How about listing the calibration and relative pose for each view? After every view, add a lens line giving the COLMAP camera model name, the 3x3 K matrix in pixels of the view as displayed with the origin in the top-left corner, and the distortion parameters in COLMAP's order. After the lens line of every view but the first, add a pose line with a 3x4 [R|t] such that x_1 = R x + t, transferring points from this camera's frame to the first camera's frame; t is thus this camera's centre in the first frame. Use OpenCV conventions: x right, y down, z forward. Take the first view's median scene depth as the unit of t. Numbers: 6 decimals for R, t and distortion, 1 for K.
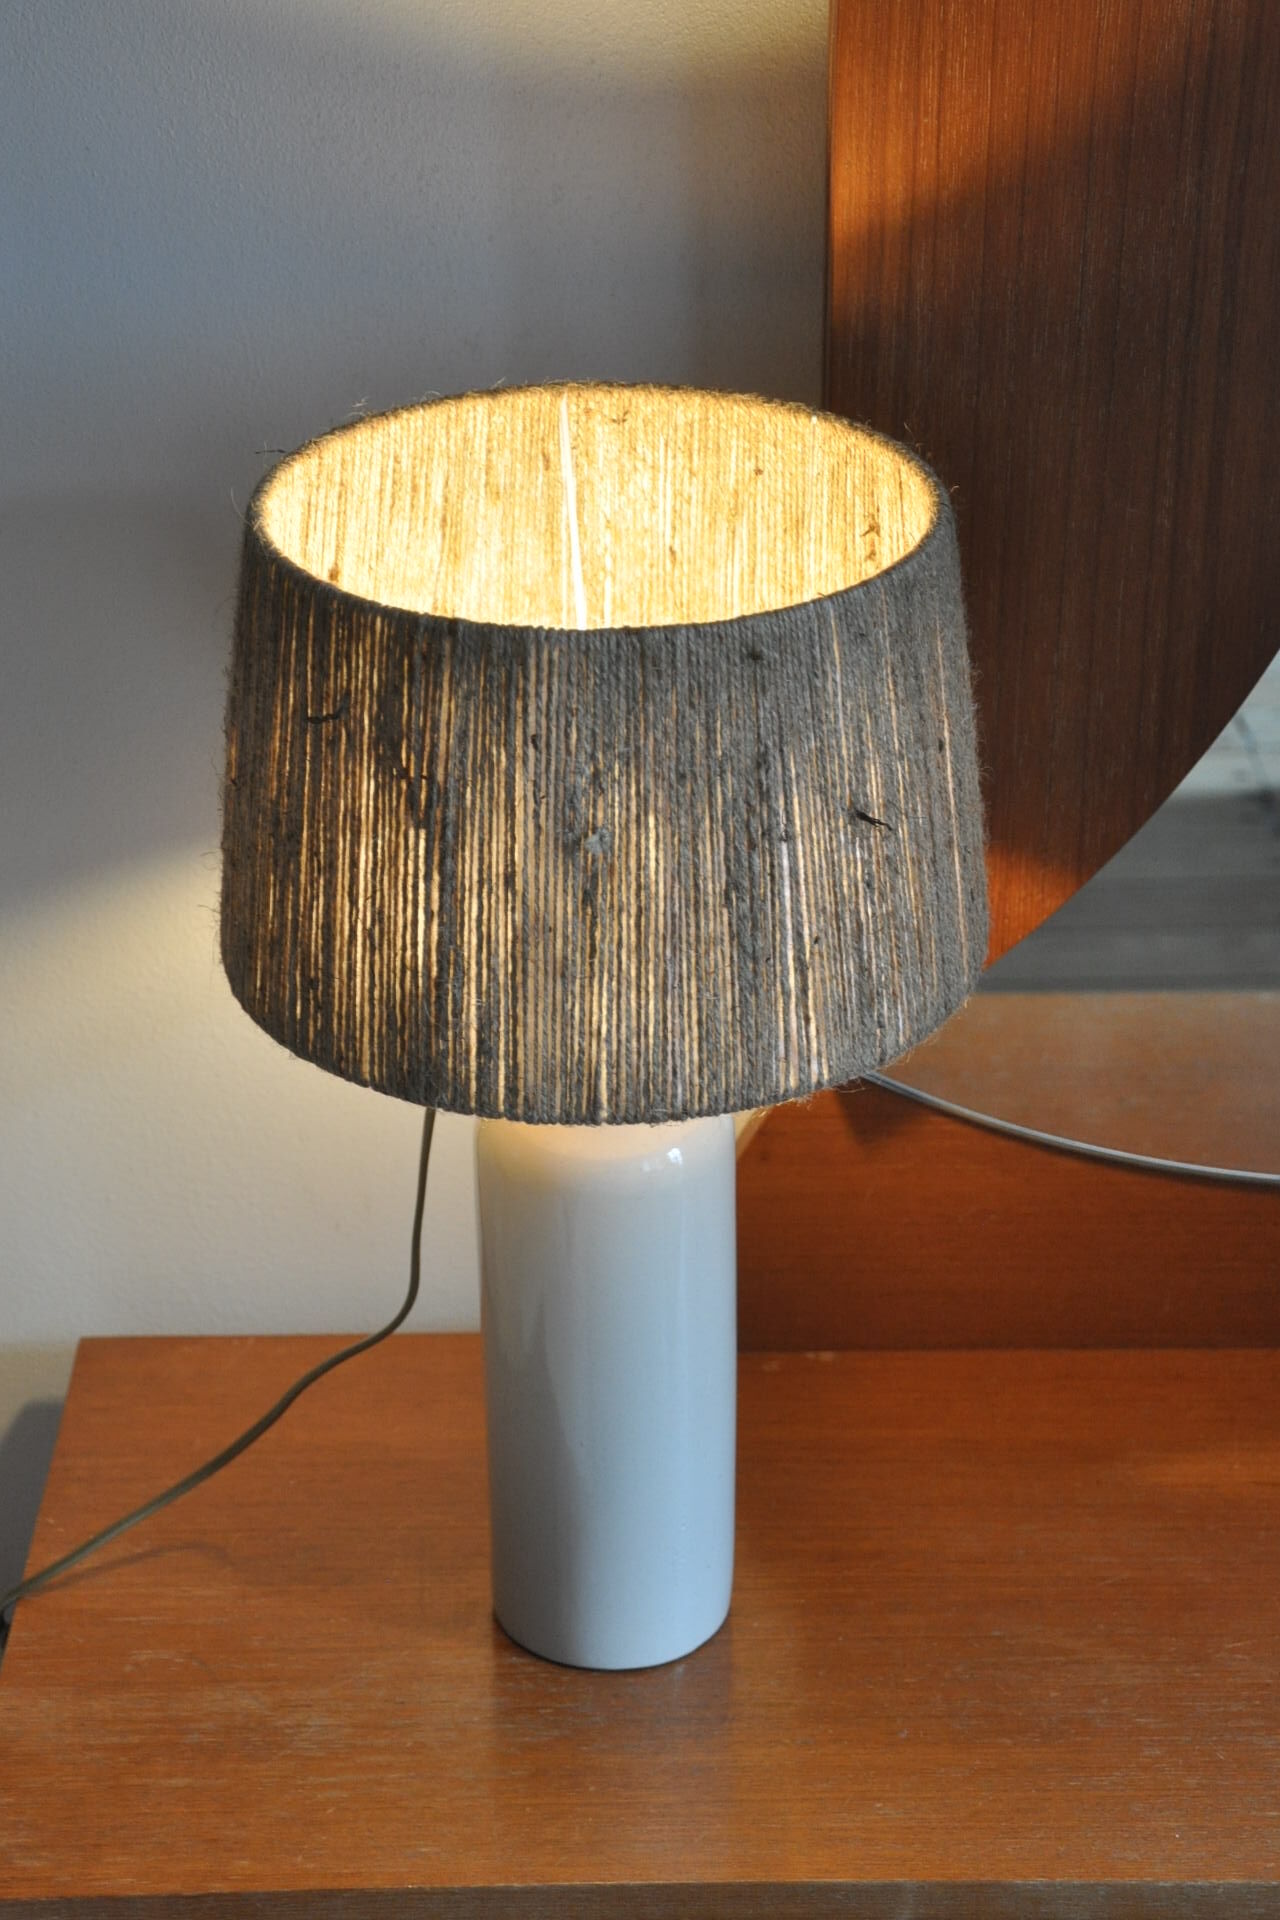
lens RADIAL K [[3627.5, 0, 639.0], [0, 3627.5, 955.9], [0, 0, 1]] dist [0.245090, 0.000000]
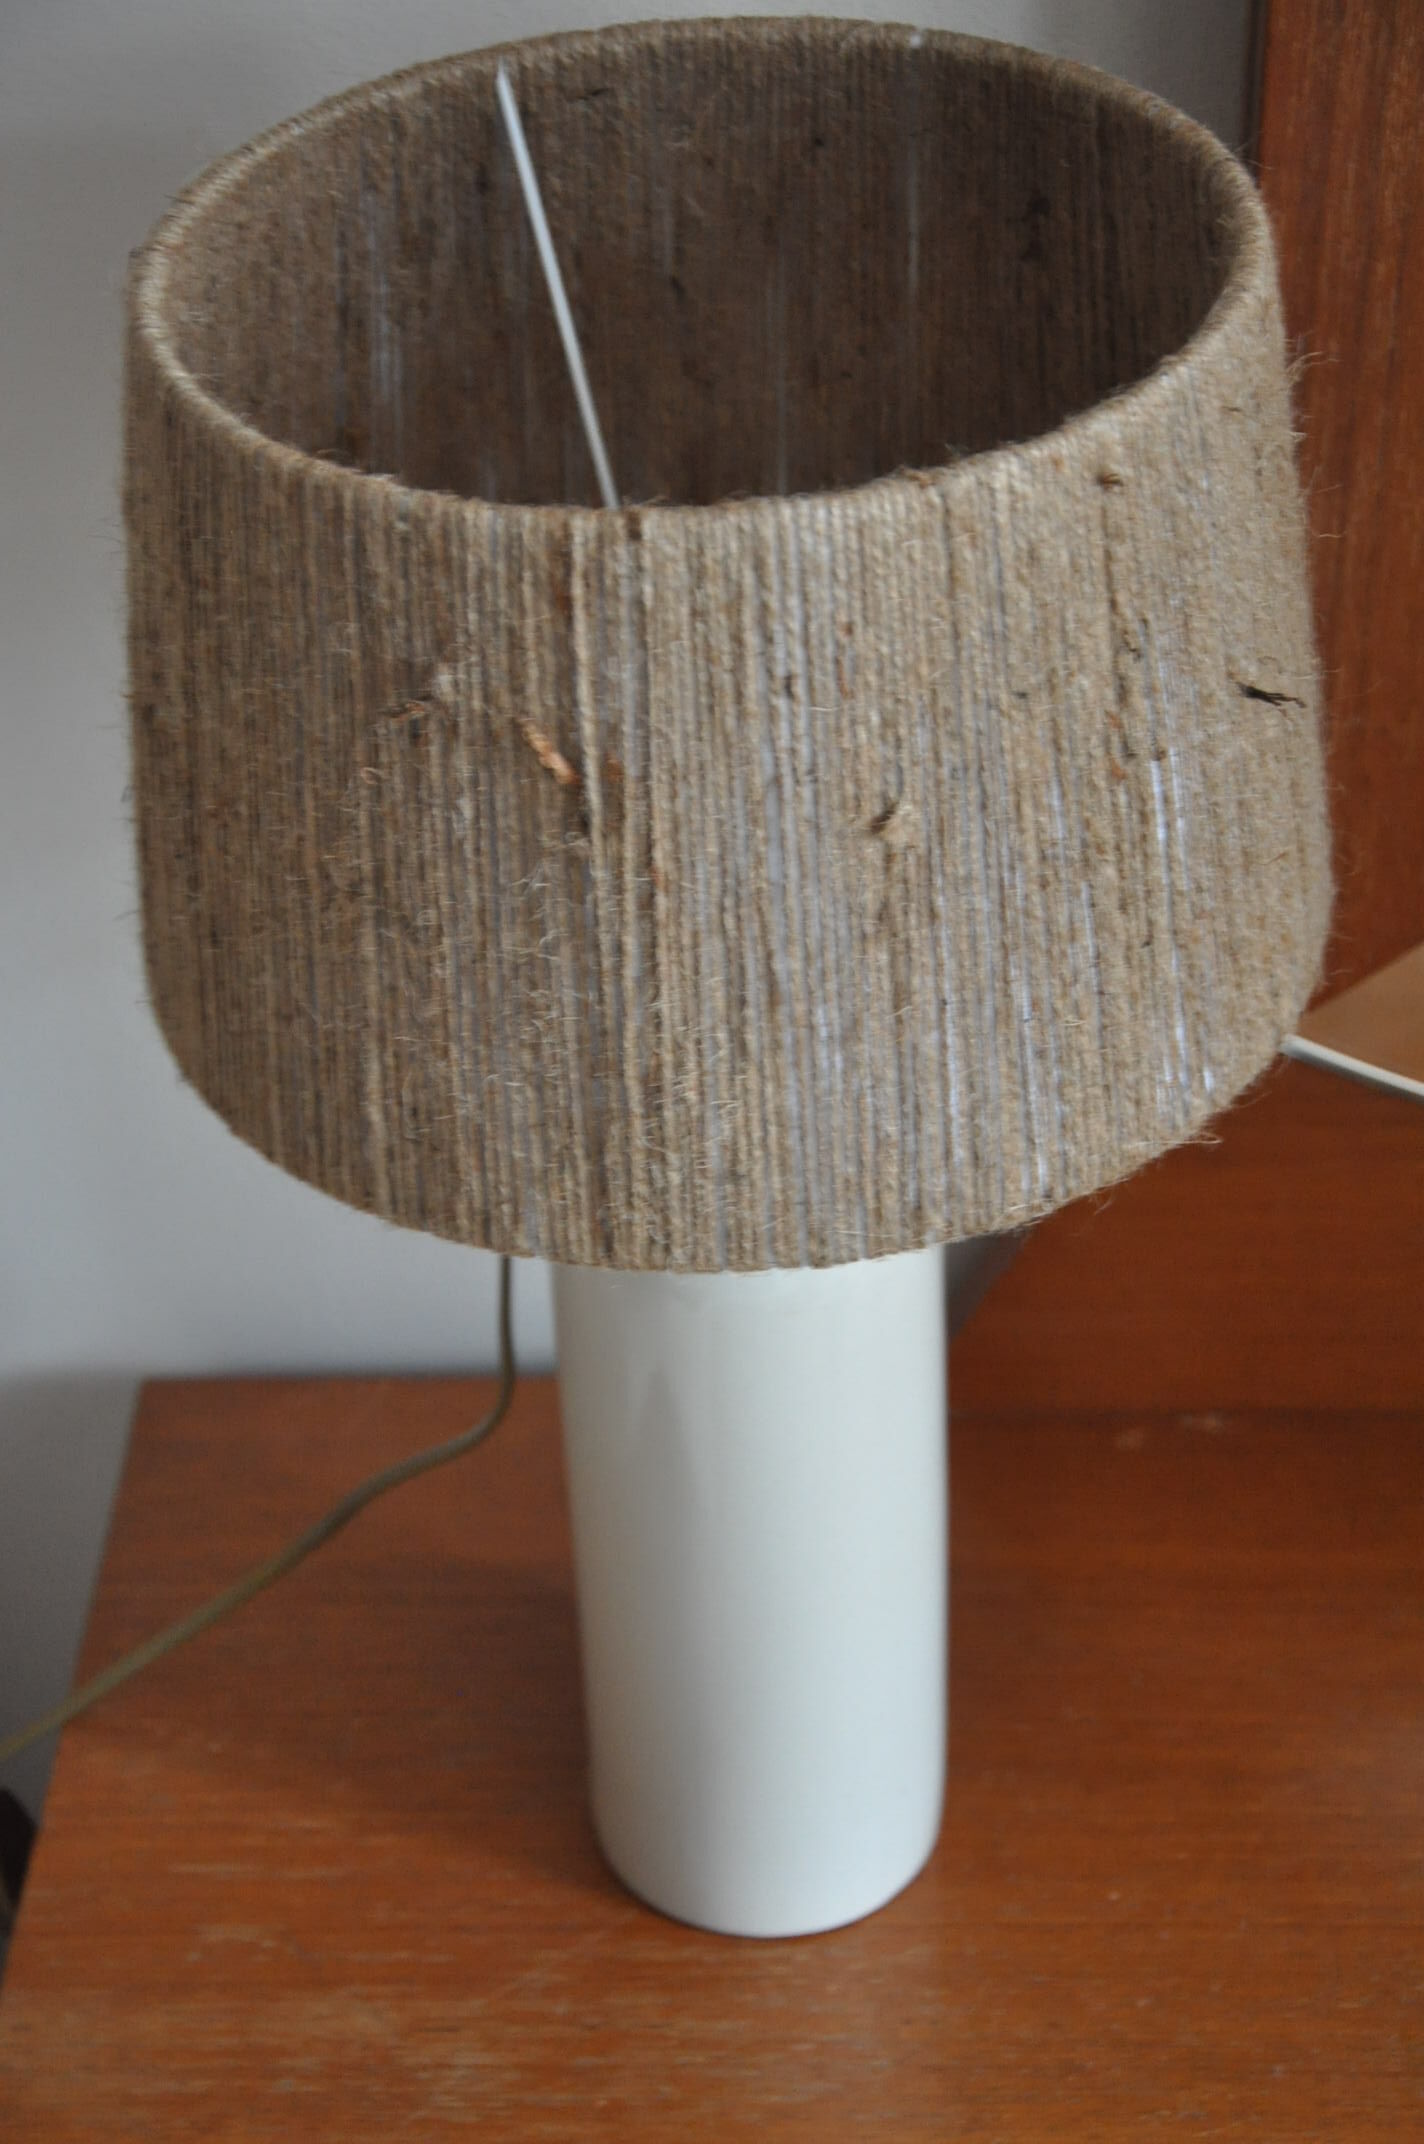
lens RADIAL K [[4236.9, 0, 706.9], [0, 4236.9, 1104.2], [0, 0, 1]] dist [0.341158, 0.000000]
pose [[0.957368, -0.207000, 0.201486, -0.195503], [0.178024, 0.972090, 0.152805, -0.100064], [-0.227493, -0.110421, 0.967499, 0.295017]]
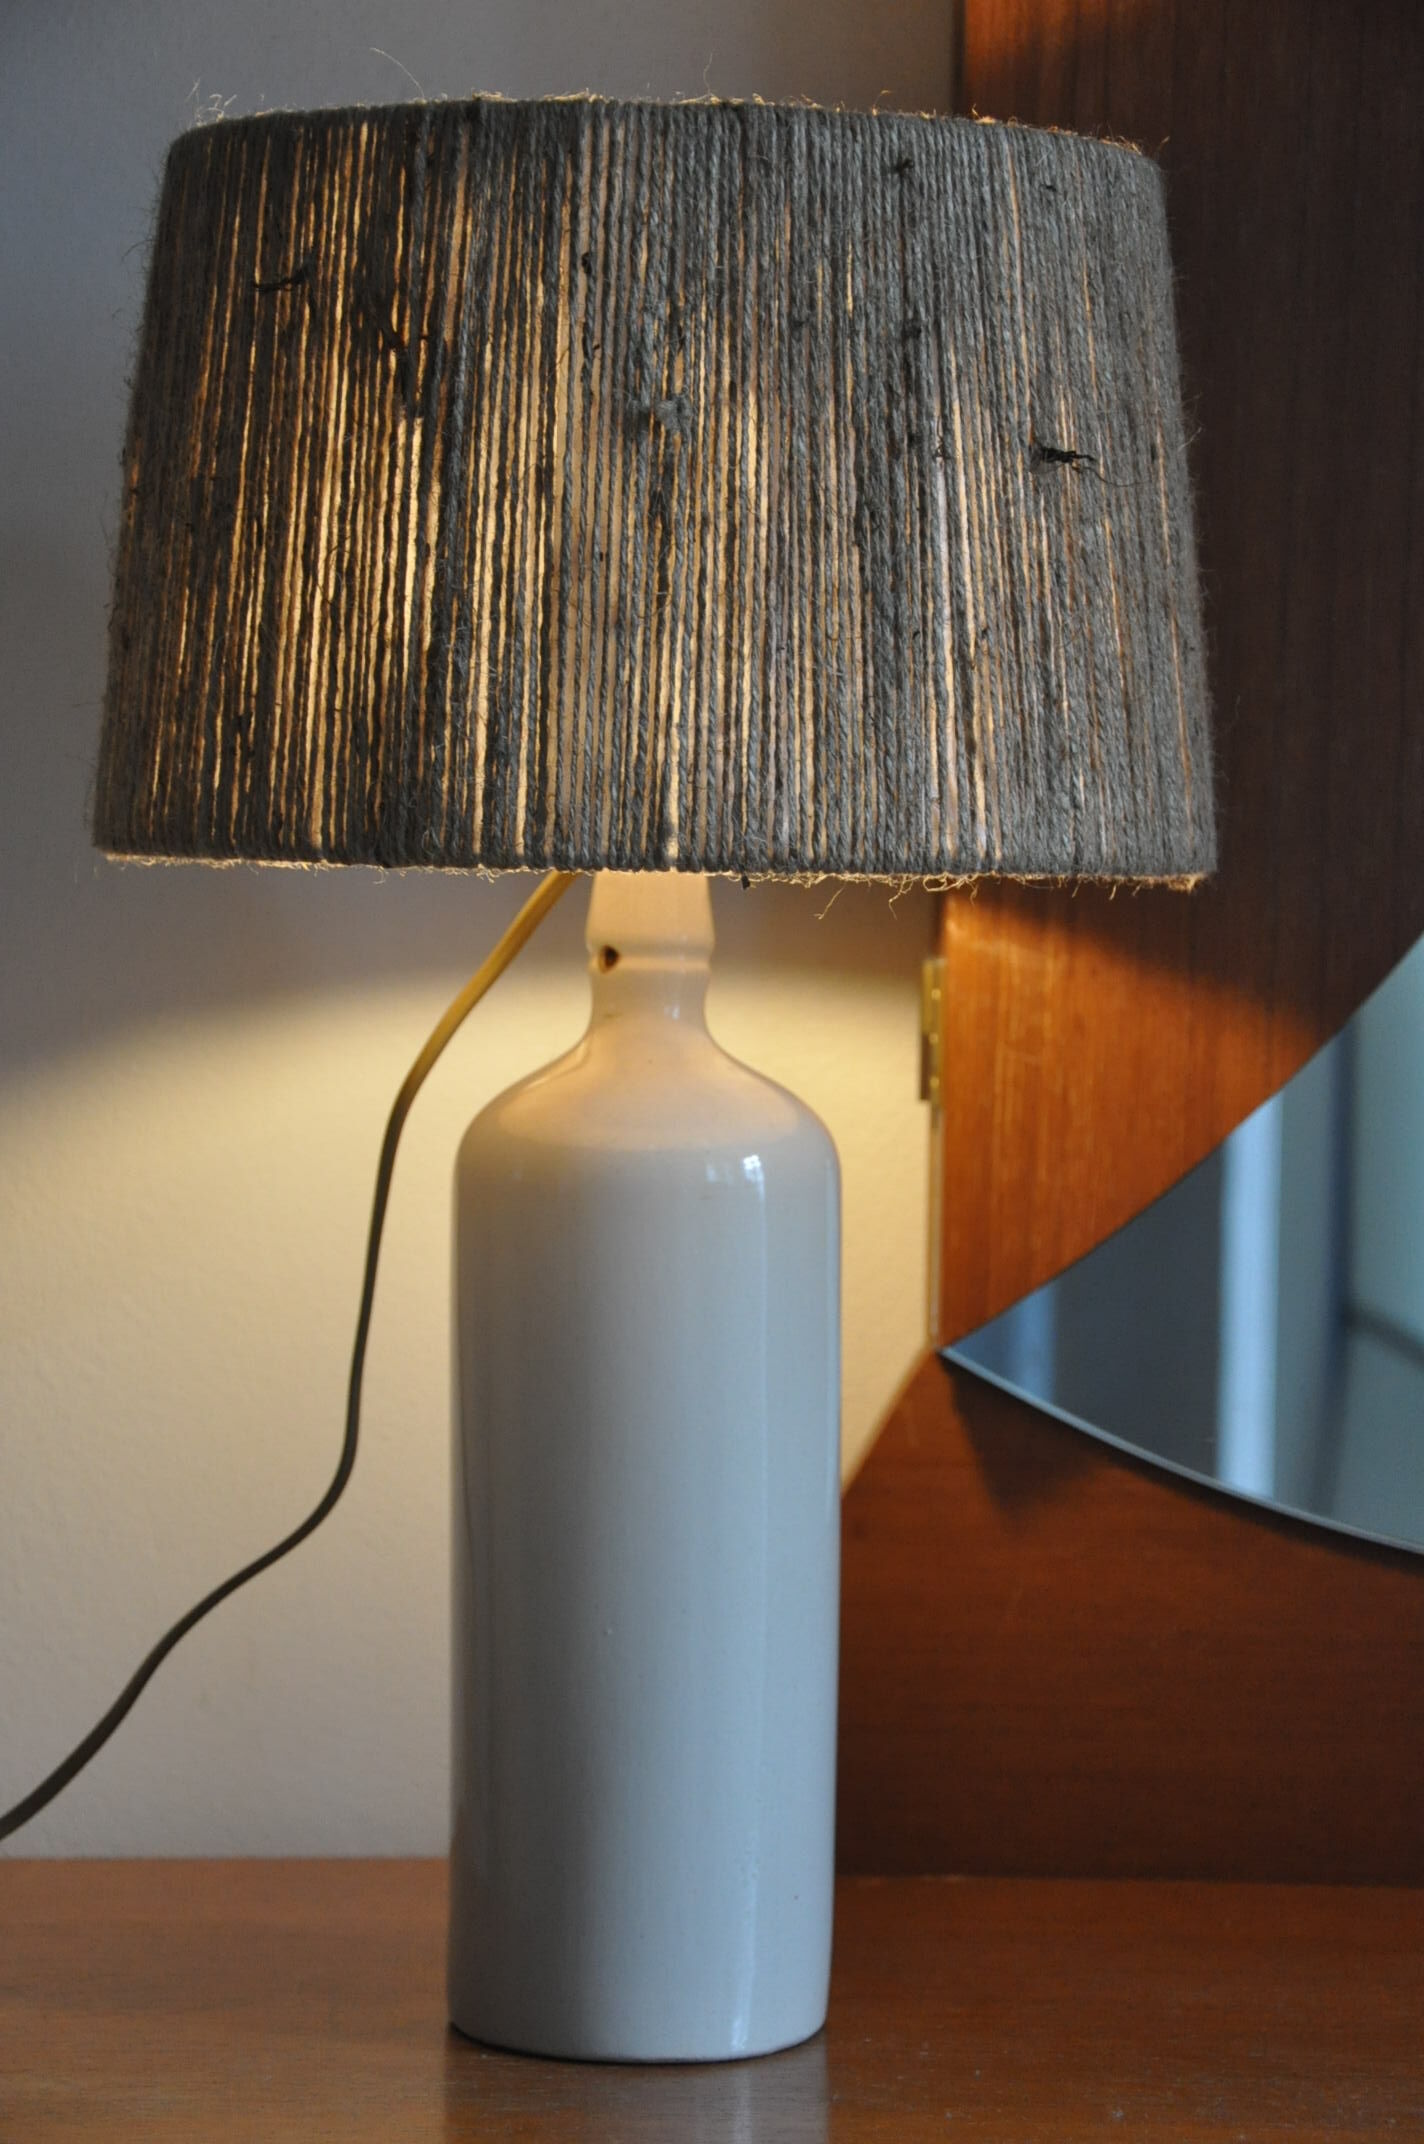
lens RADIAL K [[4850.4, 0, 713.0], [0, 4850.4, 1074.7], [0, 0, 1]] dist [0.474202, 0.000000]
pose [[0.999227, 0.021256, 0.033081, -0.031574], [-0.006128, 0.915199, -0.402956, 0.451368], [-0.038841, 0.402442, 0.914621, 0.194625]]
